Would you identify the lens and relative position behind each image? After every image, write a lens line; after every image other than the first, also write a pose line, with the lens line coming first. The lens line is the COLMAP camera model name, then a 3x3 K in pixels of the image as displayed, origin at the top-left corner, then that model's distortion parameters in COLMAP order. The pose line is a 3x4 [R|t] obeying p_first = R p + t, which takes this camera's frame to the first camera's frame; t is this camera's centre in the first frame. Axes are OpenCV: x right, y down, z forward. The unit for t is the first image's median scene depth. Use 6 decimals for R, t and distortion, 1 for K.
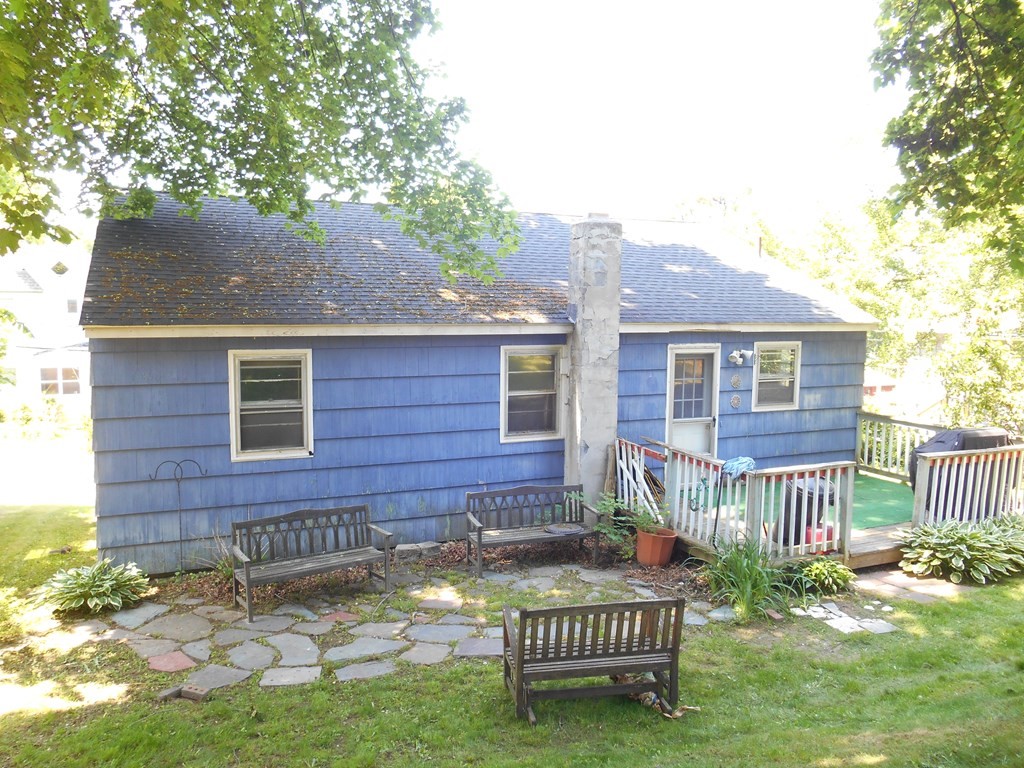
lens RADIAL K [[785.5, 0, 512.1], [0, 785.5, 384.7], [0, 0, 1]] dist [-0.034302, 0.018358]
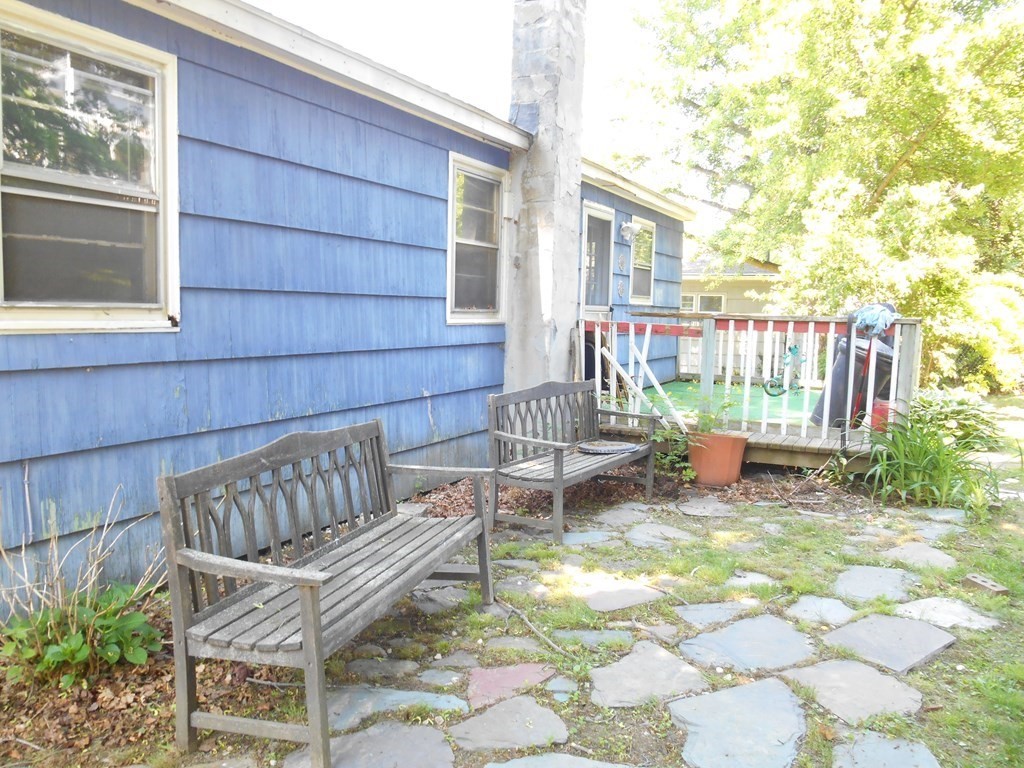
lens RADIAL K [[785.5, 0, 510.4], [0, 785.5, 383.9], [0, 0, 1]] dist [-0.034302, 0.018358]
pose [[0.780308, -0.052395, 0.623196, -0.370218], [0.050218, 0.998516, 0.021071, 0.118784], [-0.623375, 0.014853, 0.781782, 0.574235]]
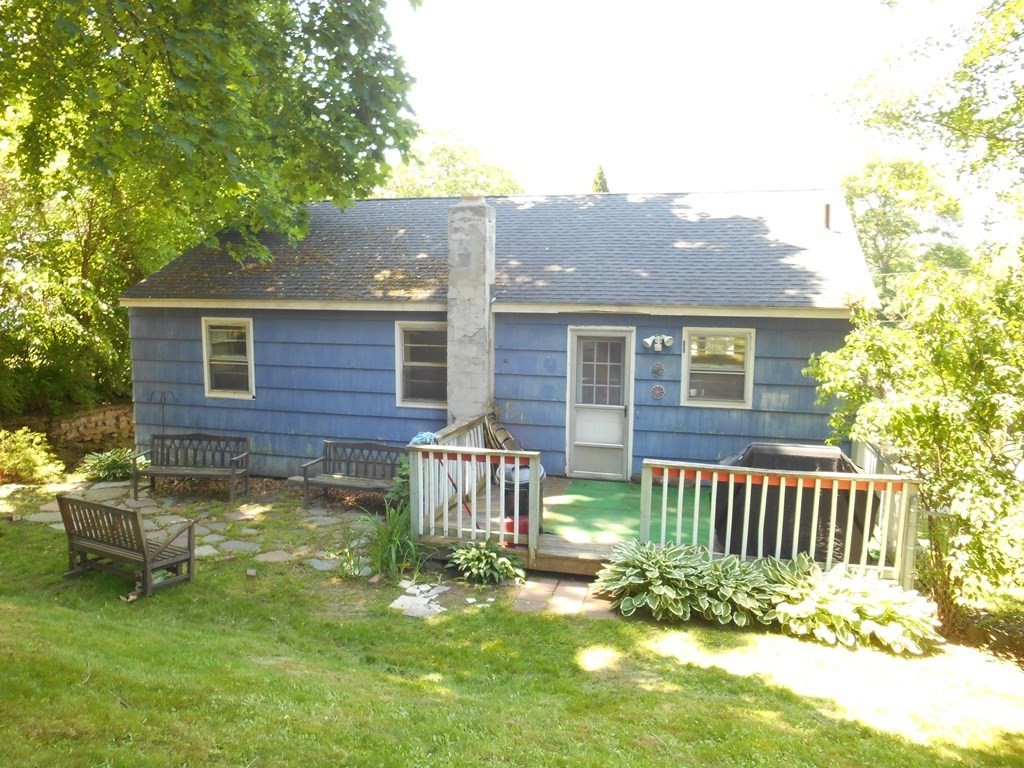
lens RADIAL K [[785.5, 0, 515.0], [0, 785.5, 386.4], [0, 0, 1]] dist [-0.034302, 0.018358]
pose [[0.778883, 0.077809, -0.622324, 0.904743], [-0.065722, 0.996937, 0.042390, -0.015803], [0.623716, 0.007884, 0.781611, 0.237051]]
